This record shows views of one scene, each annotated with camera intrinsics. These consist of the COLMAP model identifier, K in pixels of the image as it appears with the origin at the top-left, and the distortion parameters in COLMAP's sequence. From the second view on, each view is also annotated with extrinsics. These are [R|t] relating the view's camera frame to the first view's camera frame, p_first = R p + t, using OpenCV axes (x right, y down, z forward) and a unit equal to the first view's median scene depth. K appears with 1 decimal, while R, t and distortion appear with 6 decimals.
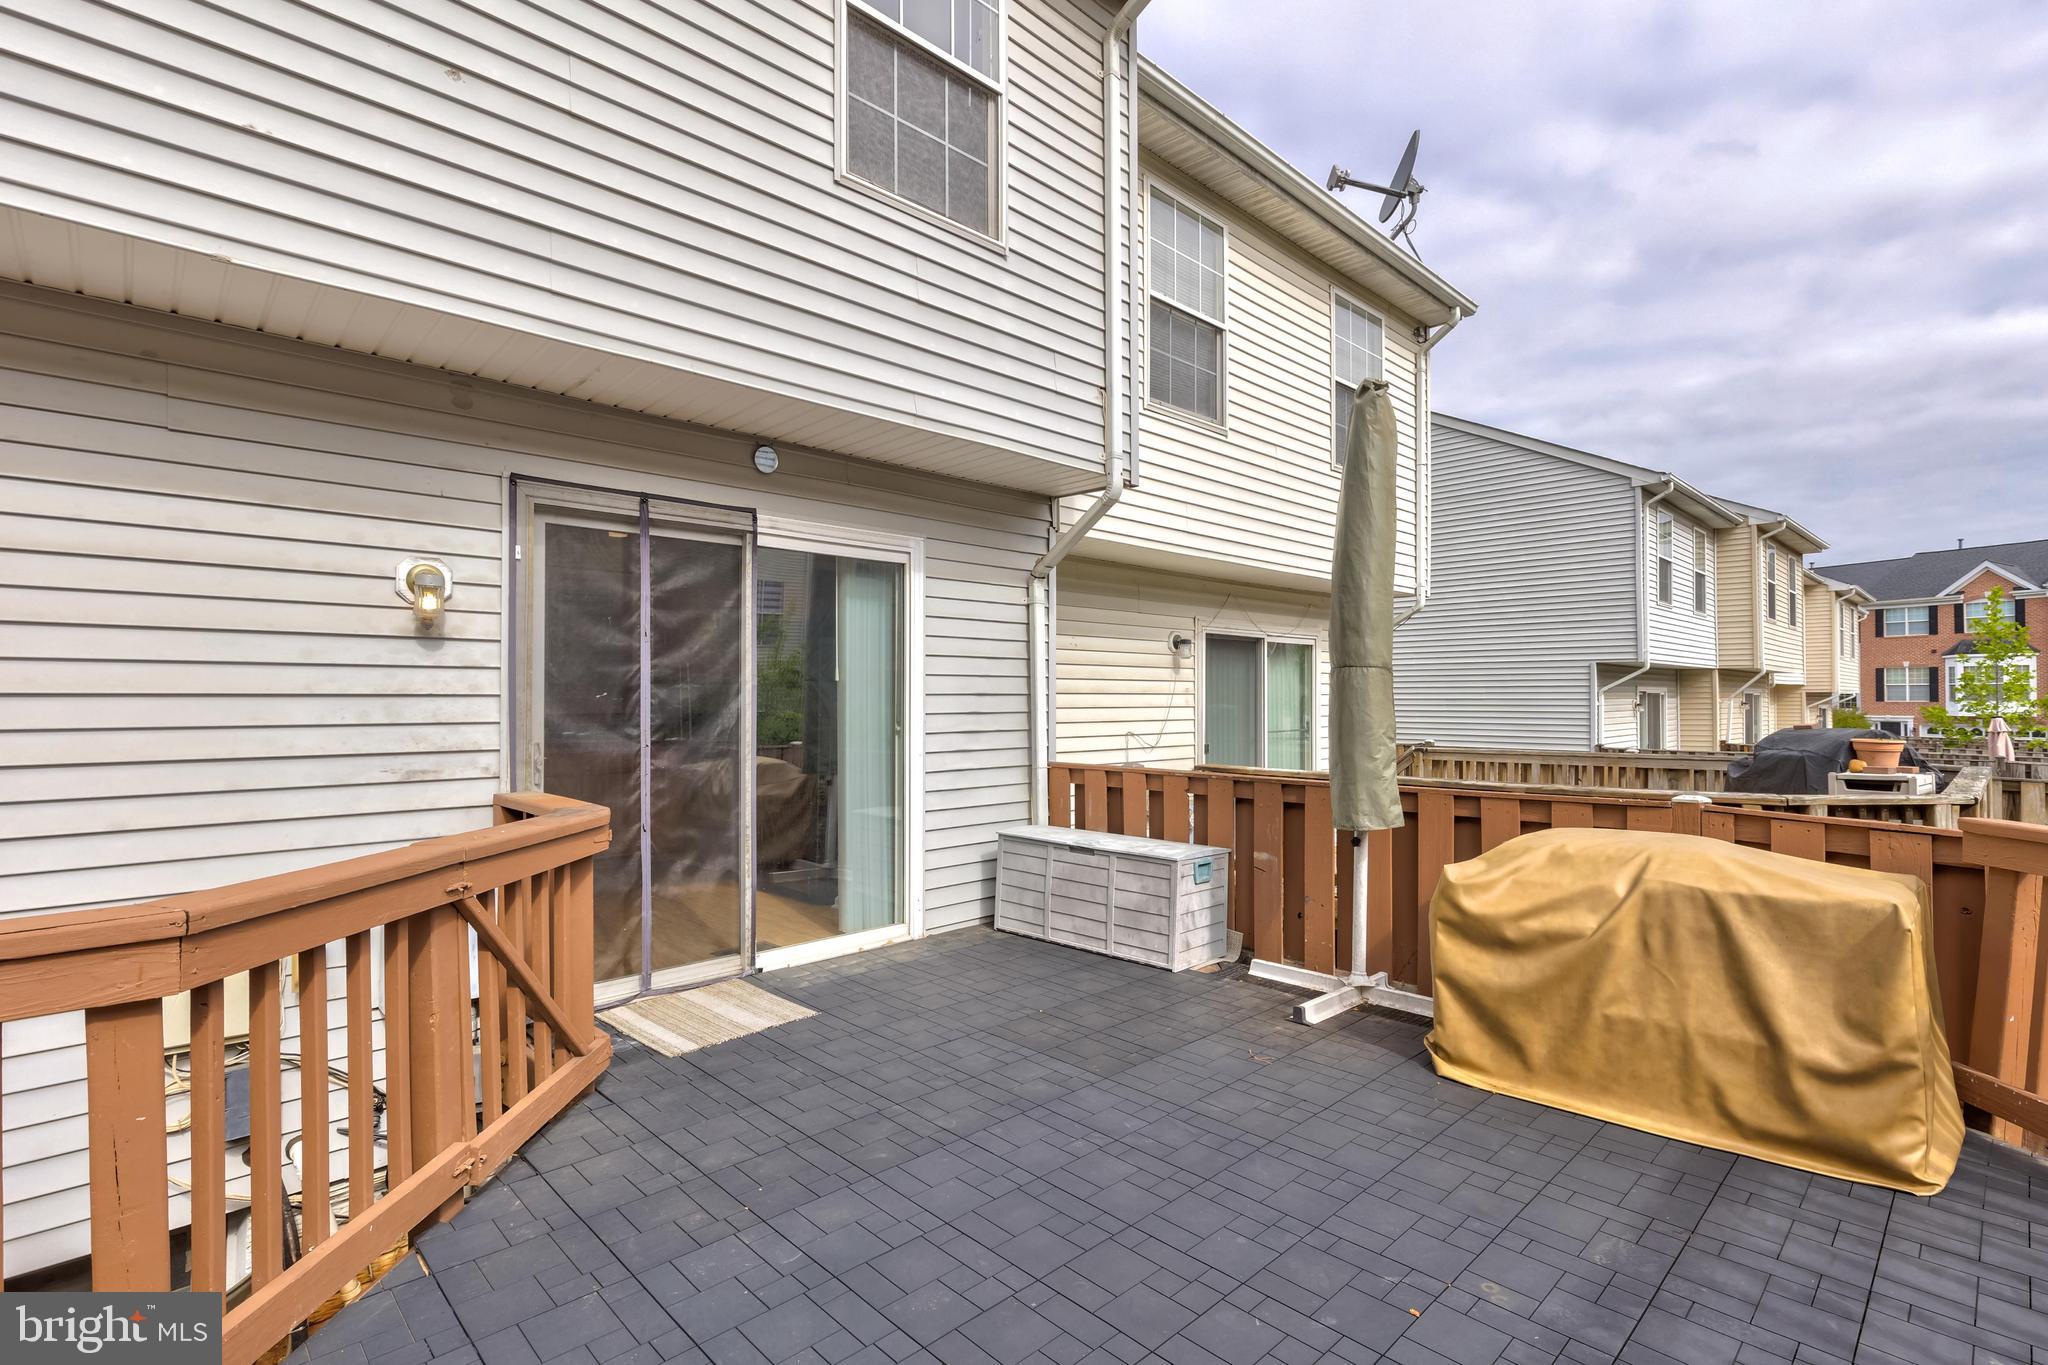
lens RADIAL K [[933.5, 0, 1033.6], [0, 933.5, 681.9], [0, 0, 1]] dist [-0.005081, -0.000961]
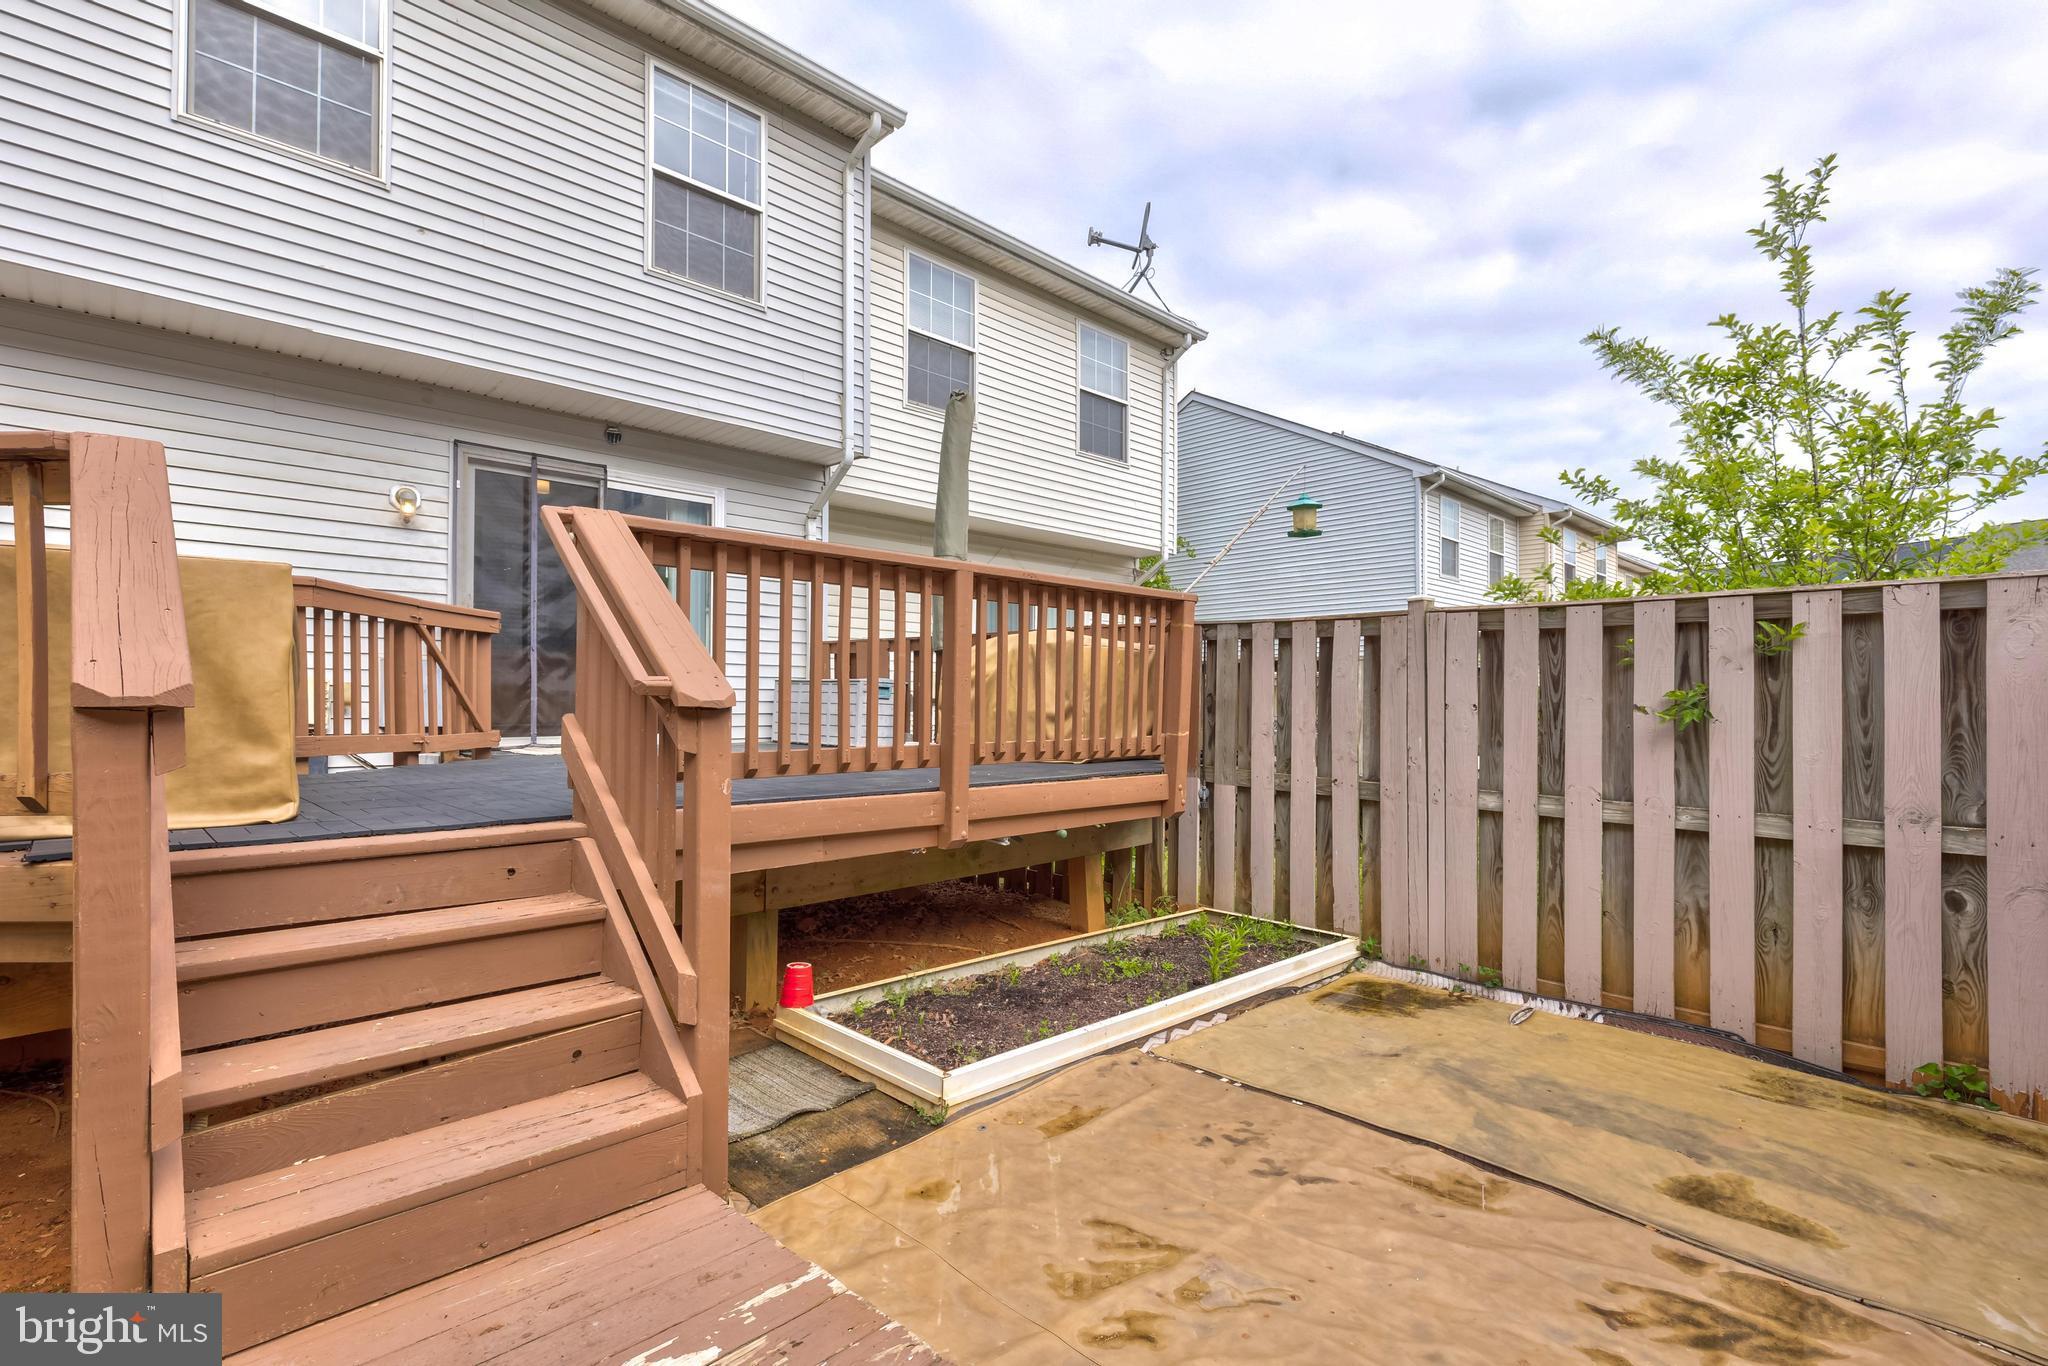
lens RADIAL K [[933.5, 0, 1019.1], [0, 933.5, 688.8], [0, 0, 1]] dist [-0.005081, -0.000961]
pose [[0.999964, 0.006945, -0.004803, 0.425917], [-0.006939, 0.999975, 0.001109, 0.195338], [0.004811, -0.001076, 0.999988, -0.623185]]
